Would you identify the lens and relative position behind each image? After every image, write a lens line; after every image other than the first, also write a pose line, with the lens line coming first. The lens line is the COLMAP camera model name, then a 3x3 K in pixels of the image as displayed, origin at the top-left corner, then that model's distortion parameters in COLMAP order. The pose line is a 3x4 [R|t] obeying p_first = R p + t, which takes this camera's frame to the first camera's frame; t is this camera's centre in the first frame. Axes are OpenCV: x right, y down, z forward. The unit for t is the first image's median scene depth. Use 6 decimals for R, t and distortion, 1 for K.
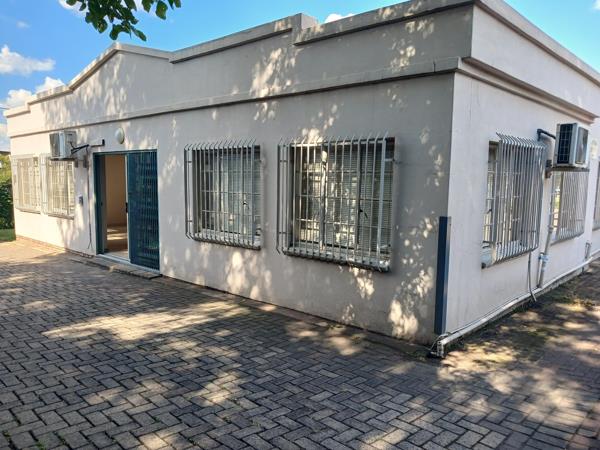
lens RADIAL K [[489.4, 0, 300.0], [0, 489.4, 225.0], [0, 0, 1]] dist [-0.001013, -0.002126]
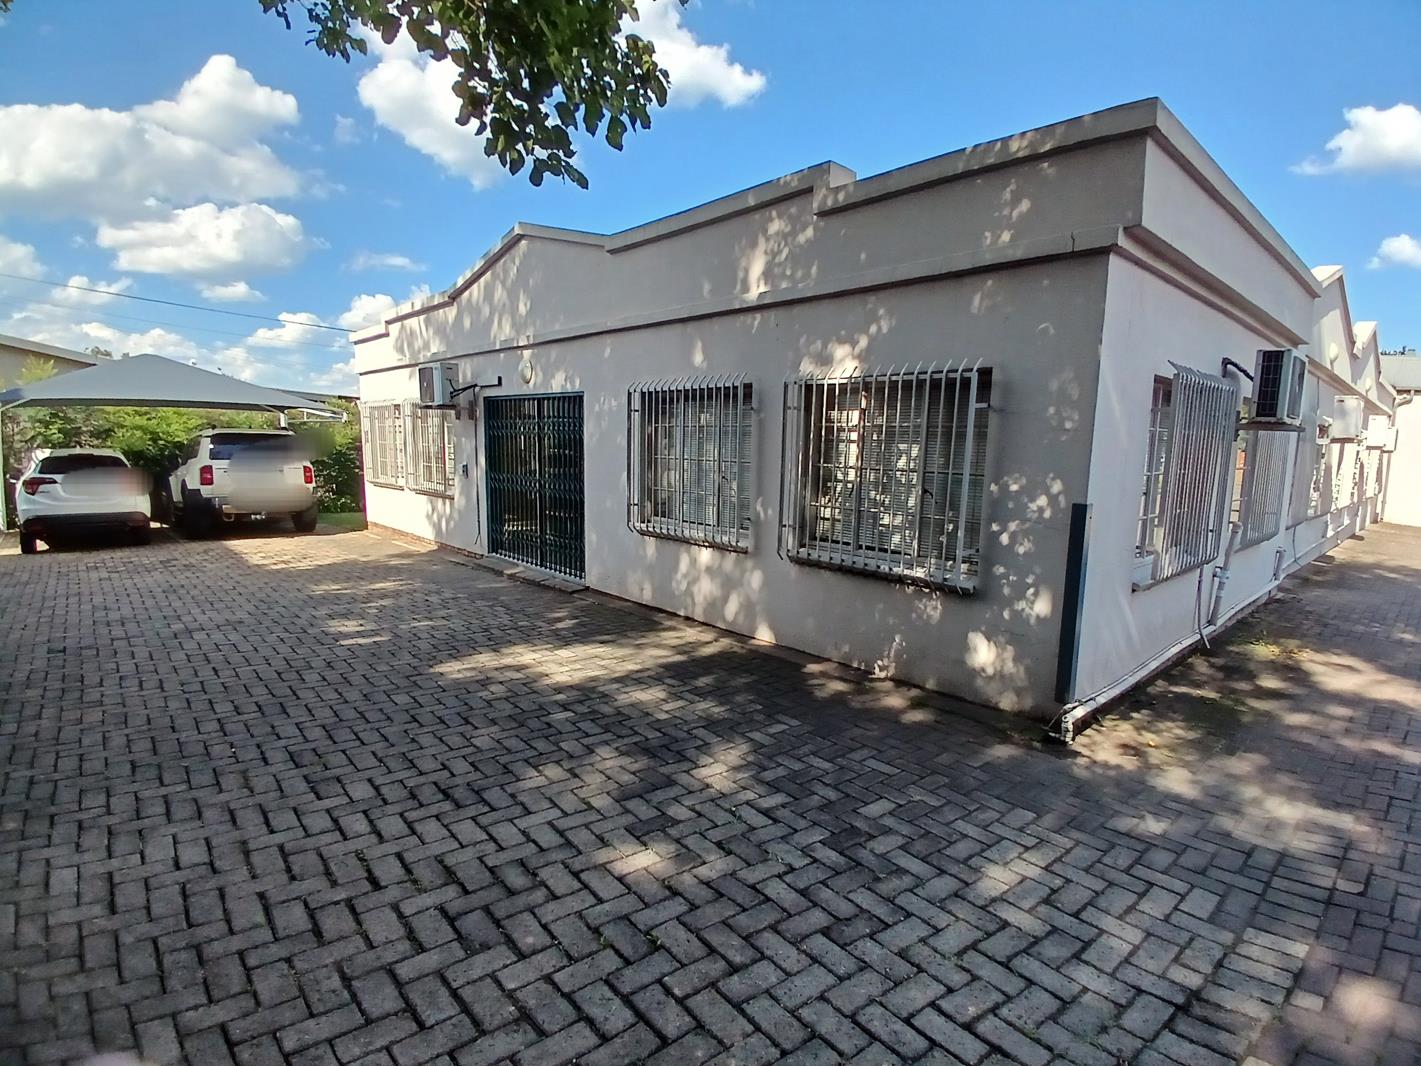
lens RADIAL K [[724.4, 0, 726.7], [0, 724.4, 545.8], [0, 0, 1]] dist [-0.002235, -0.001357]
pose [[0.997713, 0.019136, -0.064823, -0.060332], [-0.016134, 0.998787, 0.046517, -0.000581], [0.065635, -0.045365, 0.996812, 0.097004]]
